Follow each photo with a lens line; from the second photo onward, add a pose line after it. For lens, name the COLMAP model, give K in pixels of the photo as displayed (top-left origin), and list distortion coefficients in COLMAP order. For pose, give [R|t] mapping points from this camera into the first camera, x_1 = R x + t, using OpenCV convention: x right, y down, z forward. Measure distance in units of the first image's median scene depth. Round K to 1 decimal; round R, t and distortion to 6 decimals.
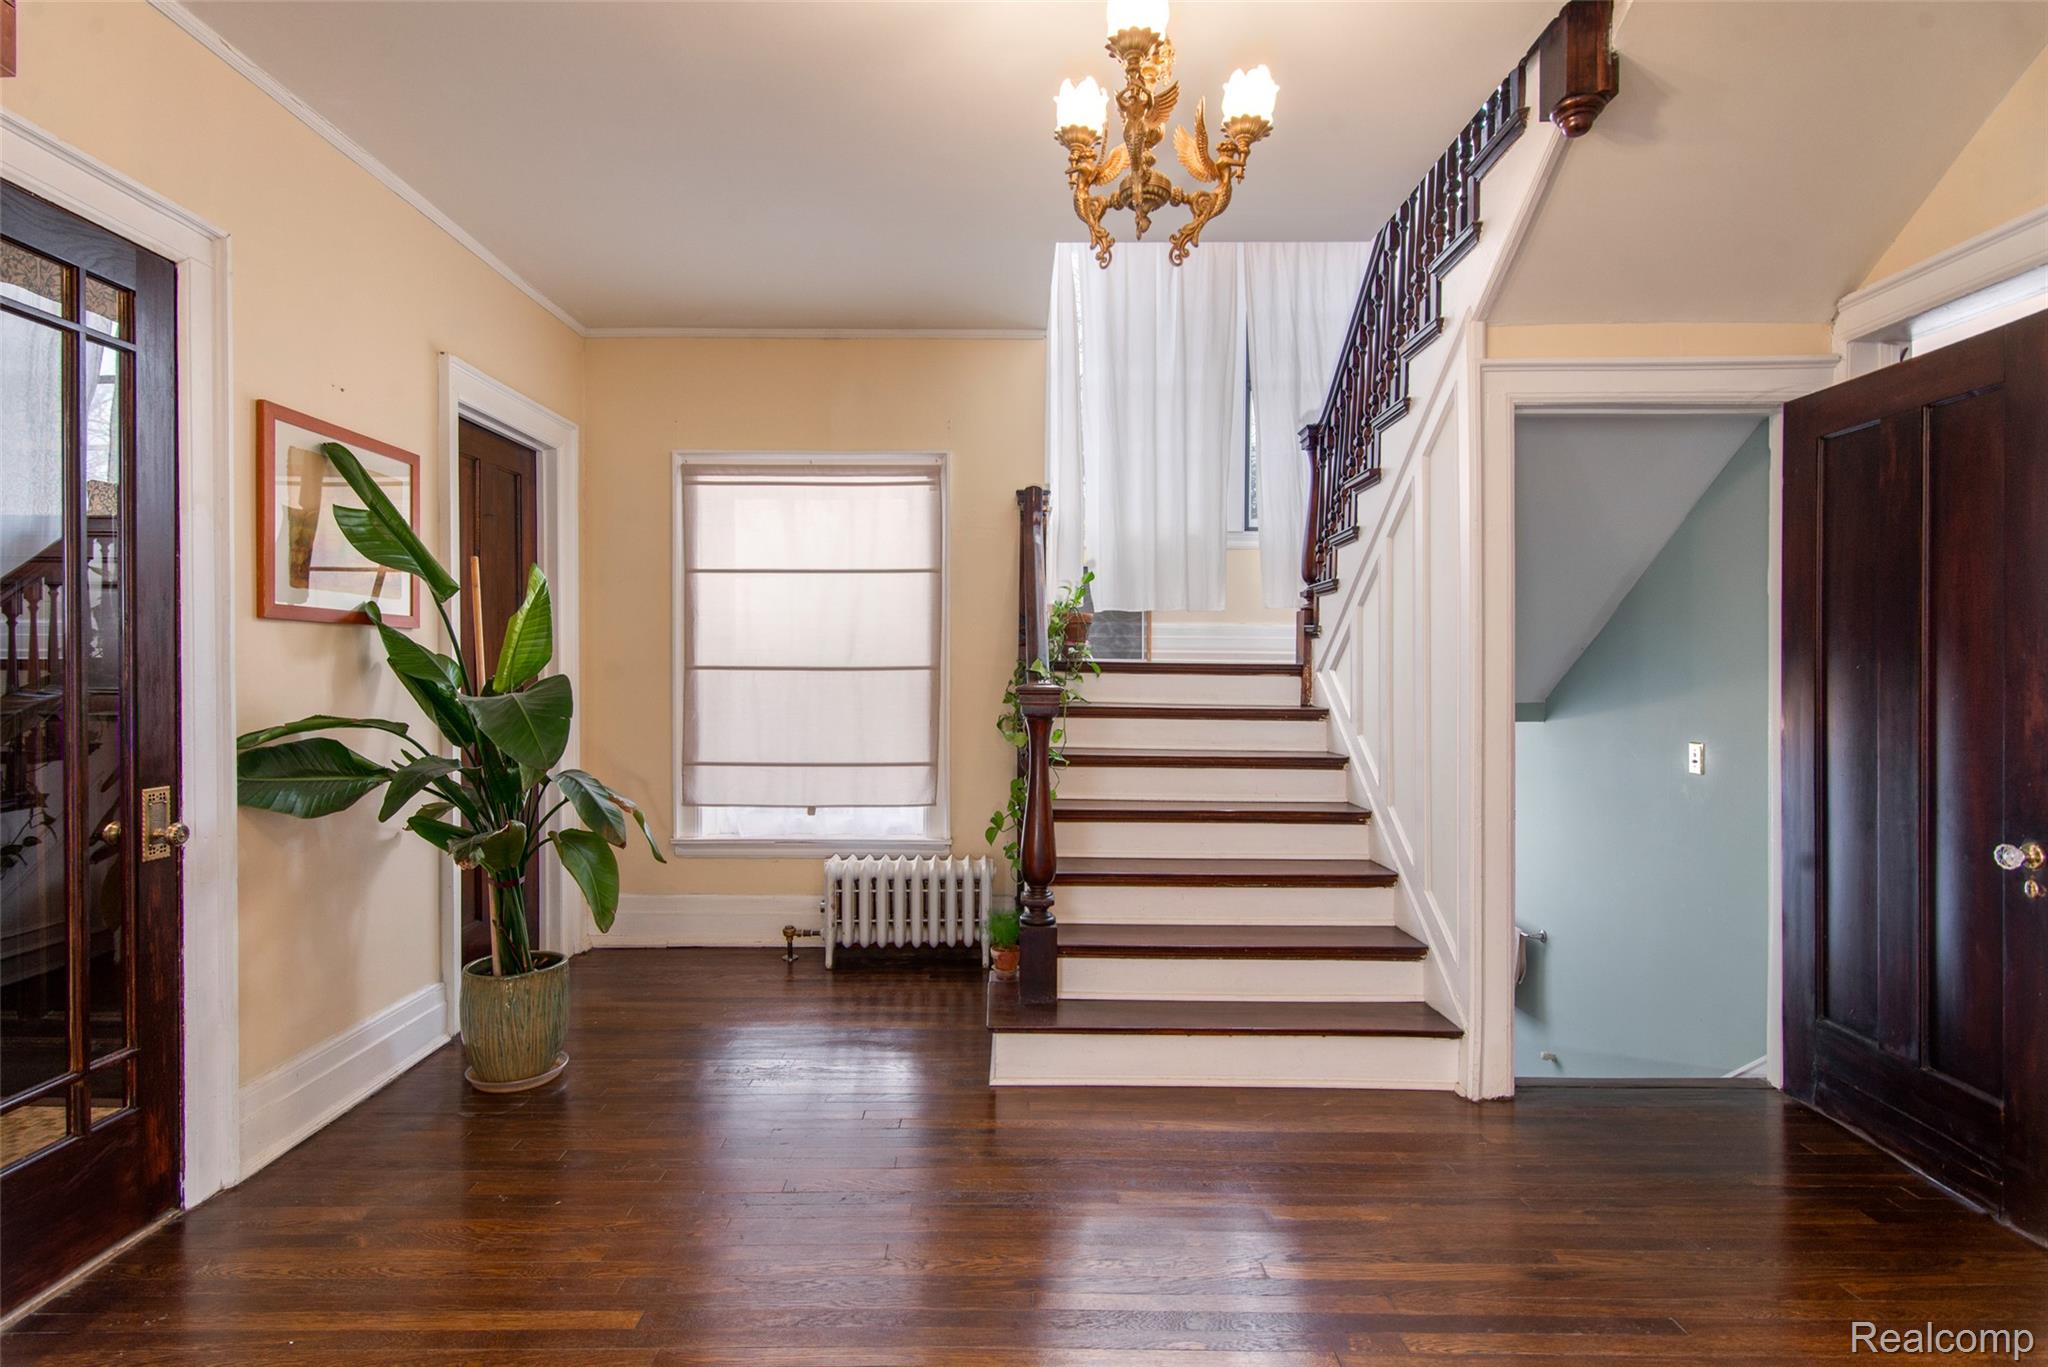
lens RADIAL K [[1001.1, 0, 983.8], [0, 1001.1, 674.3], [0, 0, 1]] dist [-0.001269, -0.000153]
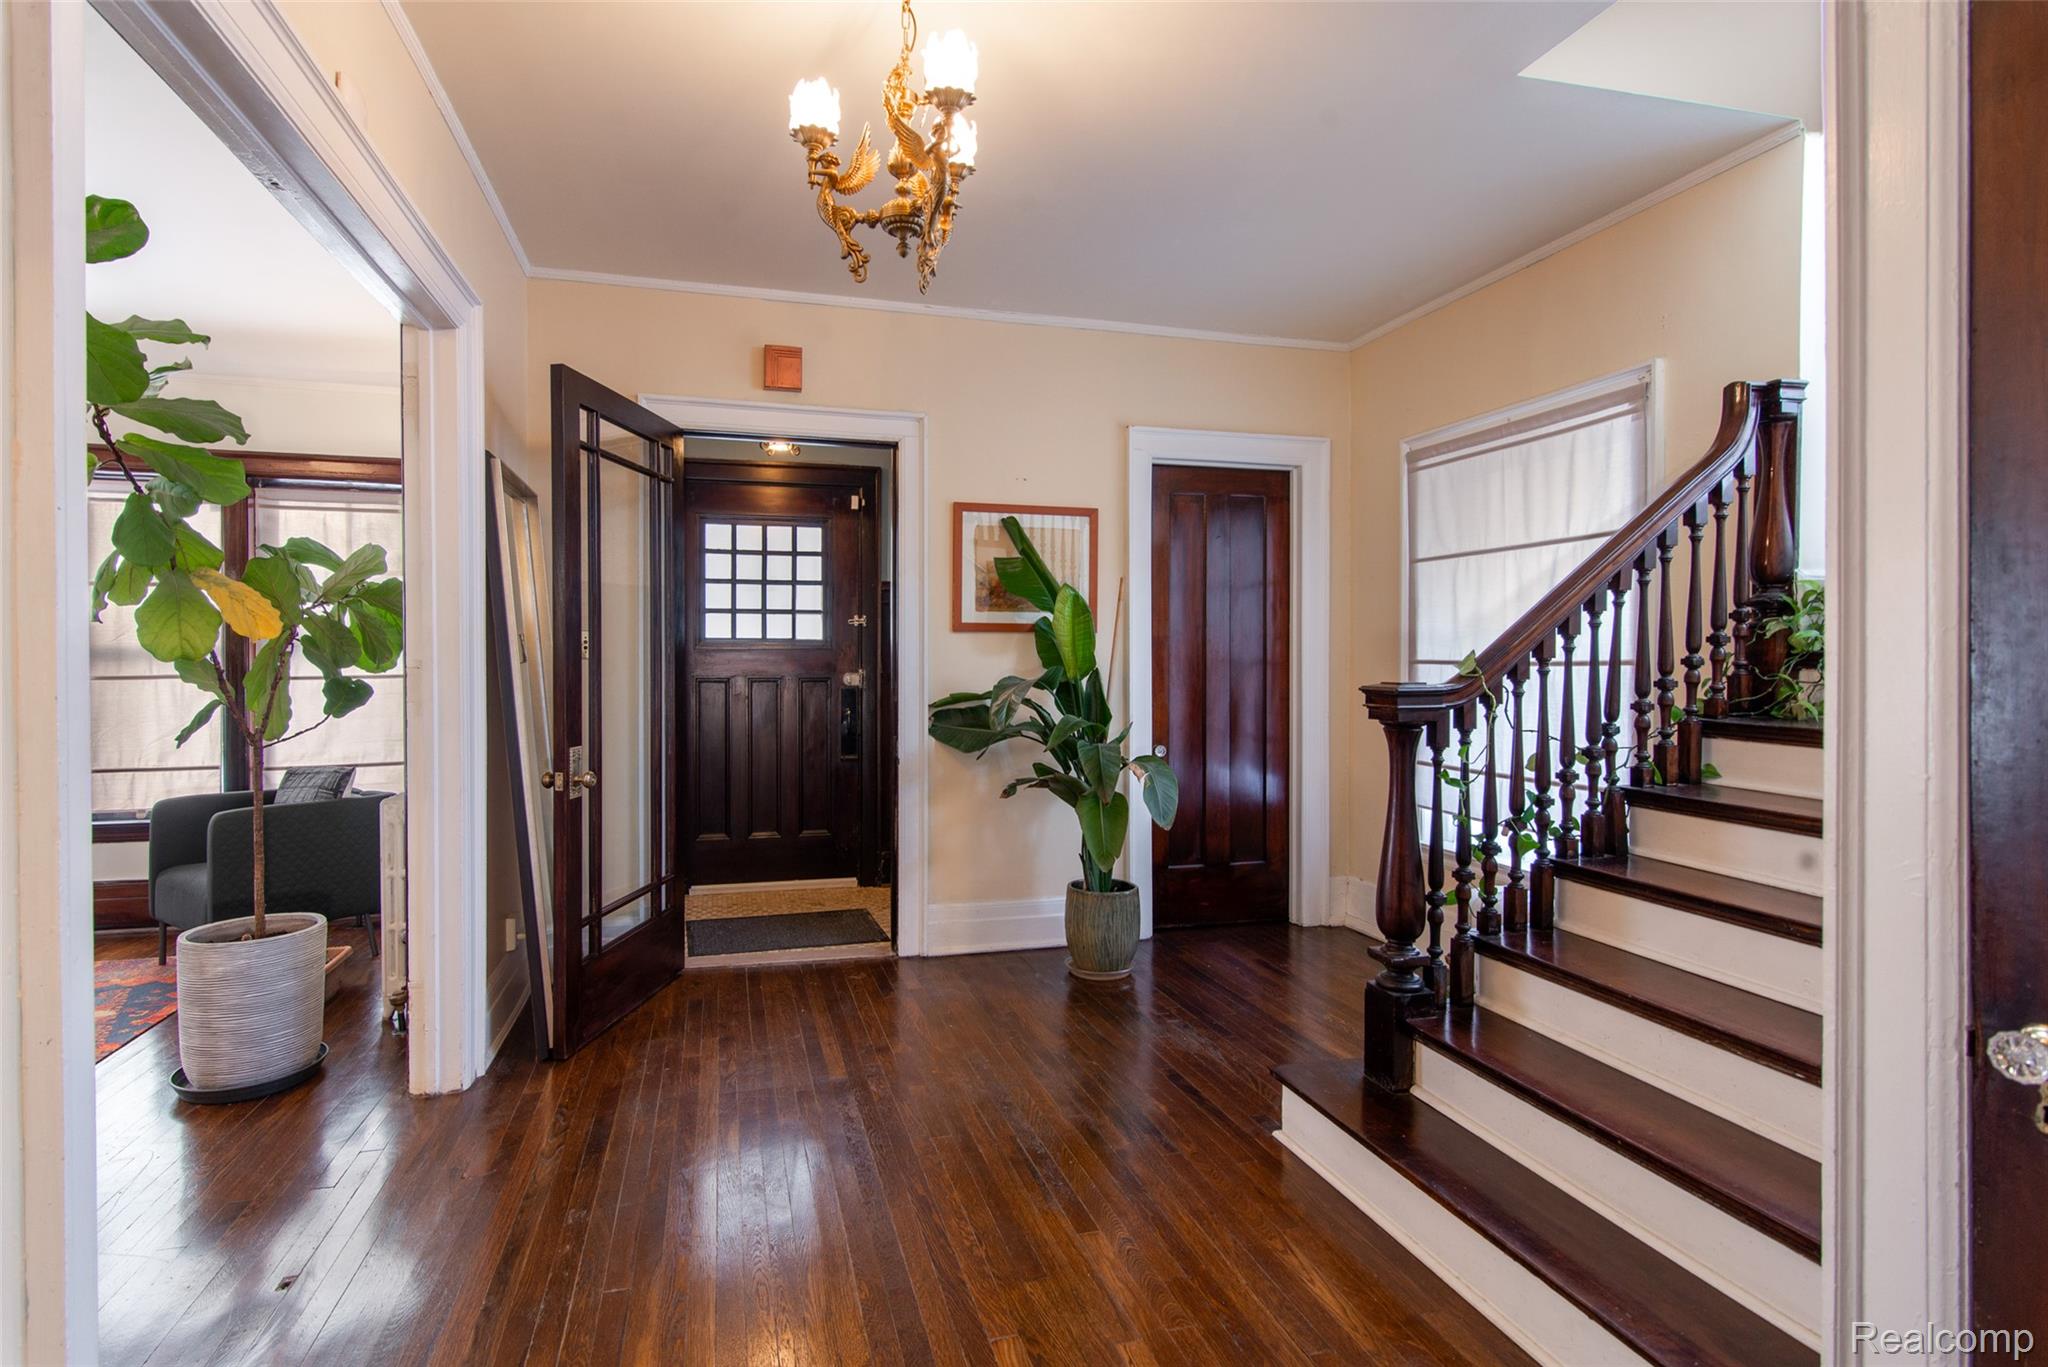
lens RADIAL K [[1001.1, 0, 983.8], [0, 1001.1, 674.3], [0, 0, 1]] dist [-0.001269, -0.000153]
pose [[0.244248, 0.017932, -0.969547, 0.714660], [-0.010454, 0.999820, 0.015858, -0.008736], [0.969656, 0.006263, 0.244391, 0.487121]]
